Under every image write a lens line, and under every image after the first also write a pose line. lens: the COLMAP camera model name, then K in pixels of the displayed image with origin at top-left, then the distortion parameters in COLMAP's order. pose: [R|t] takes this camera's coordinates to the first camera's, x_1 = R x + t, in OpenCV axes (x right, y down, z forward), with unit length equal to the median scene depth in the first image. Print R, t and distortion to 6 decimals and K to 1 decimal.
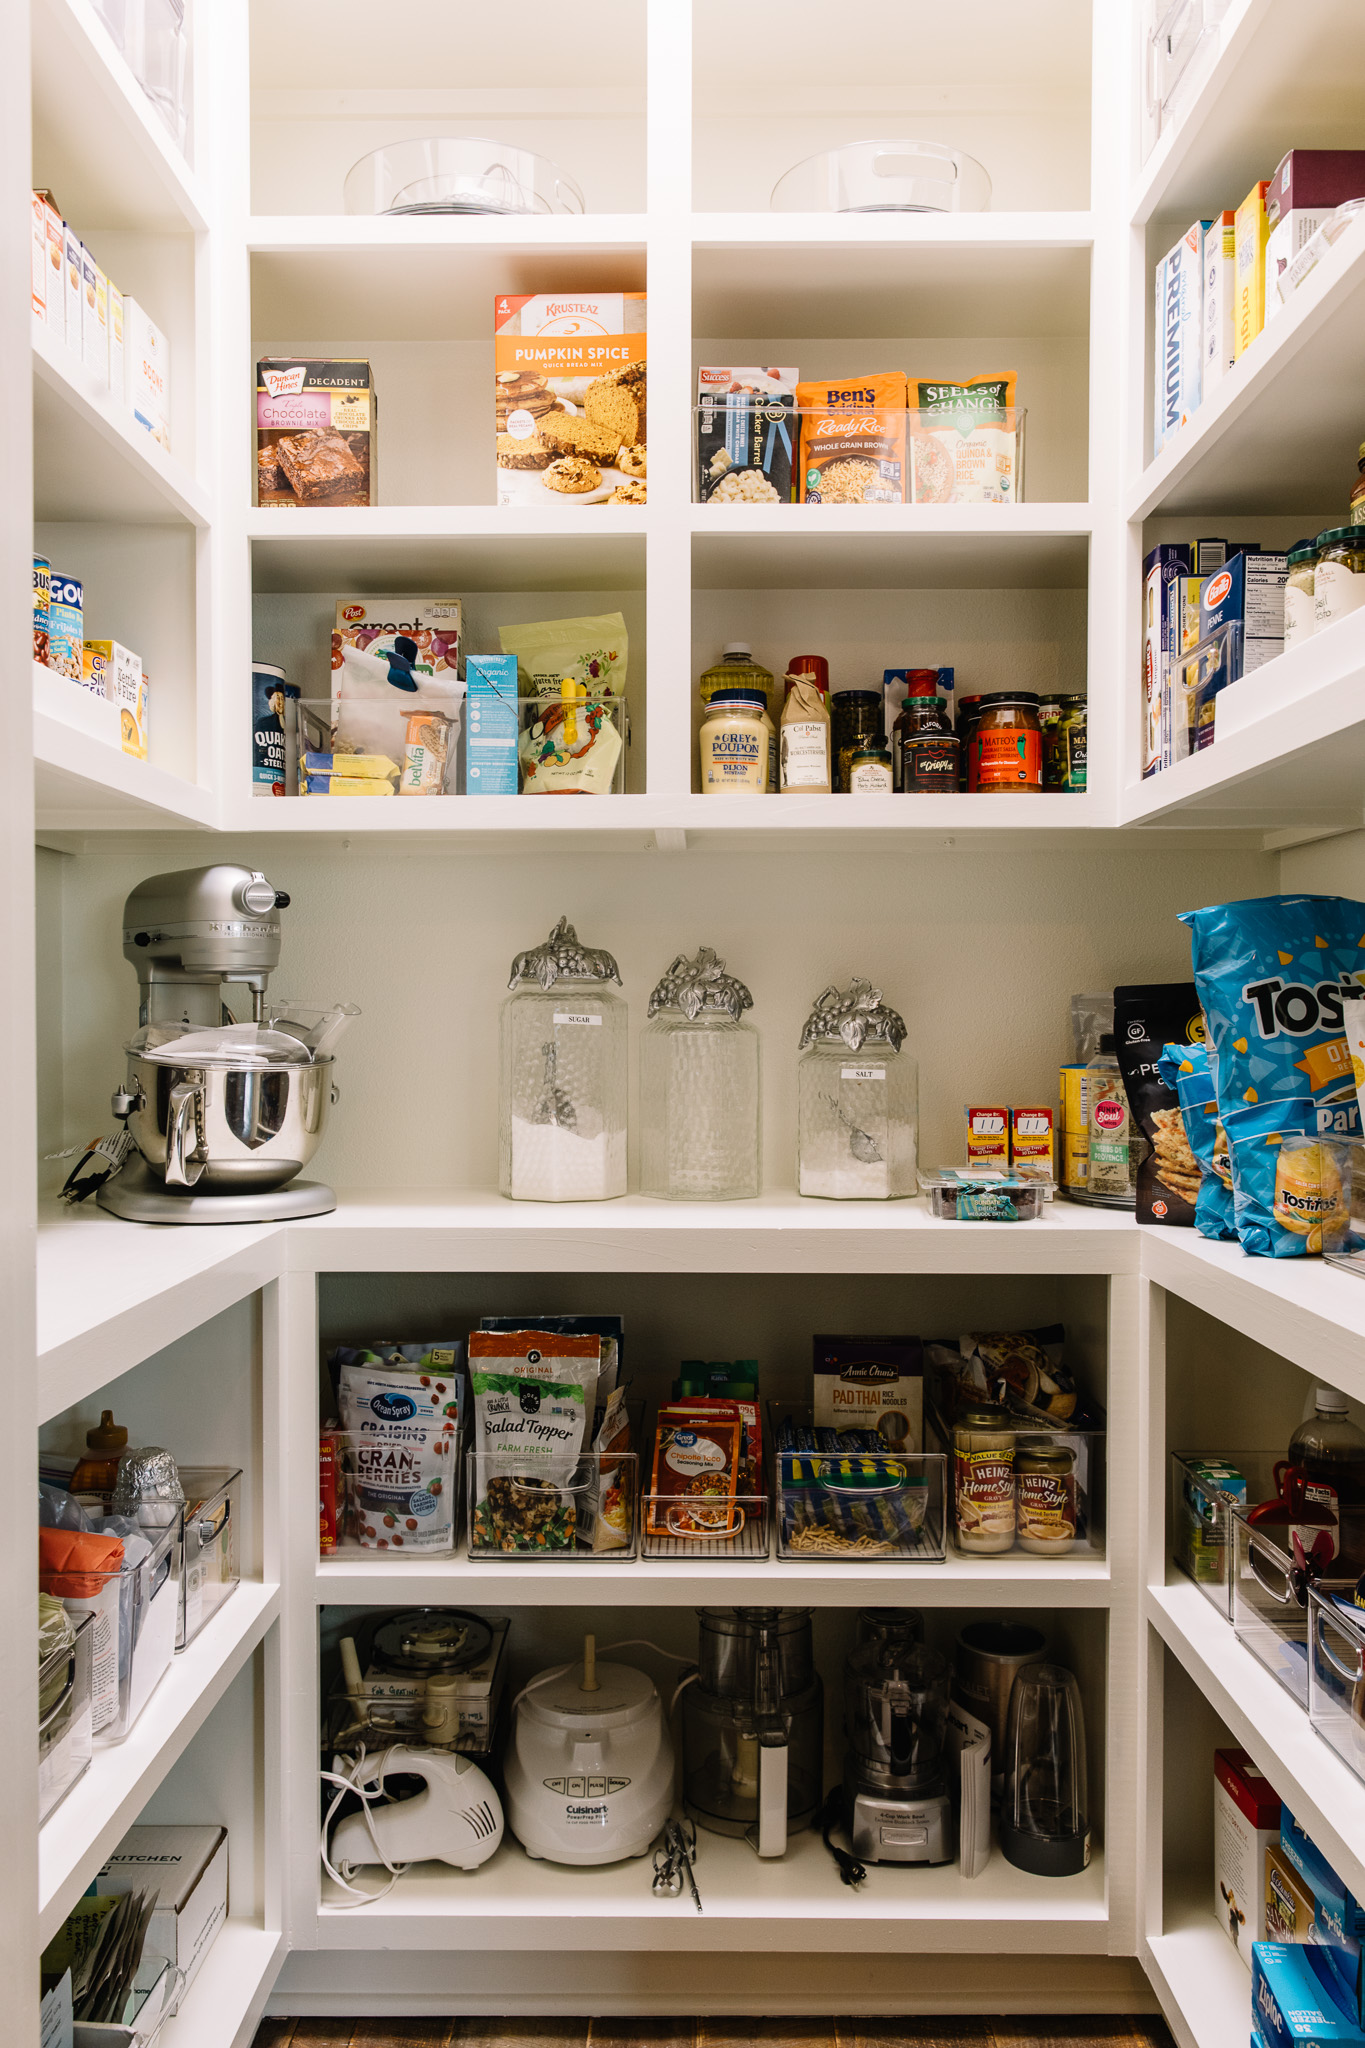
lens RADIAL K [[1593.8, 0, 682.5], [0, 1593.8, 1024.0], [0, 0, 1]] dist [0.008533, -0.006920]
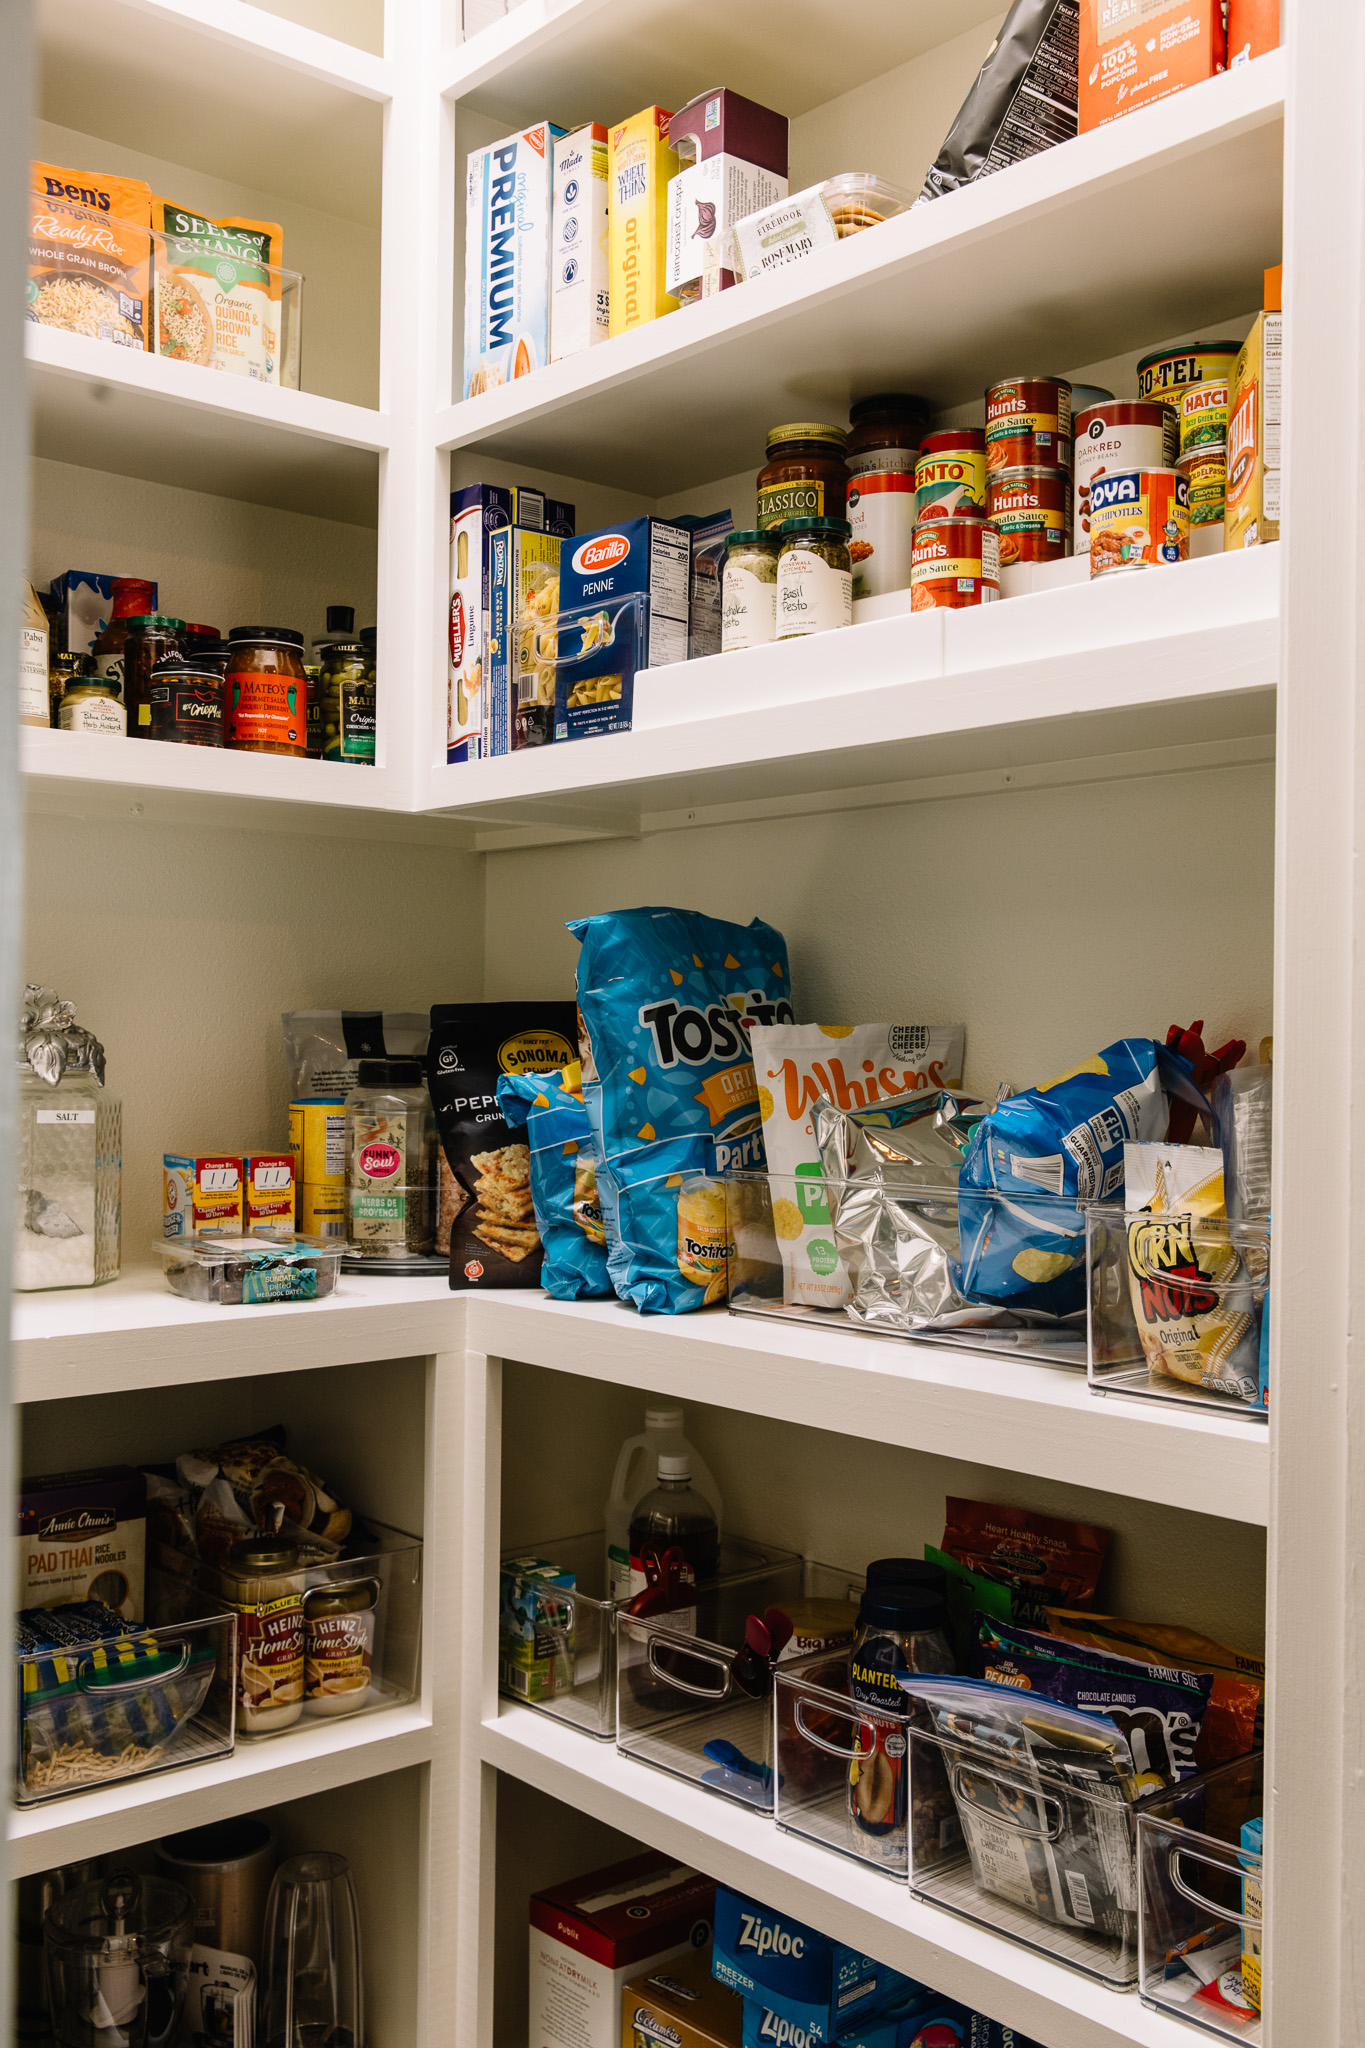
lens RADIAL K [[1921.1, 0, 682.5], [0, 1921.1, 1024.0], [0, 0, 1]] dist [-0.004136, 0.009612]
pose [[0.744438, 0.012644, 0.667572, -0.291271], [-0.005170, 0.999900, -0.013172, -0.001043], [-0.667671, 0.006354, 0.744429, 0.169187]]
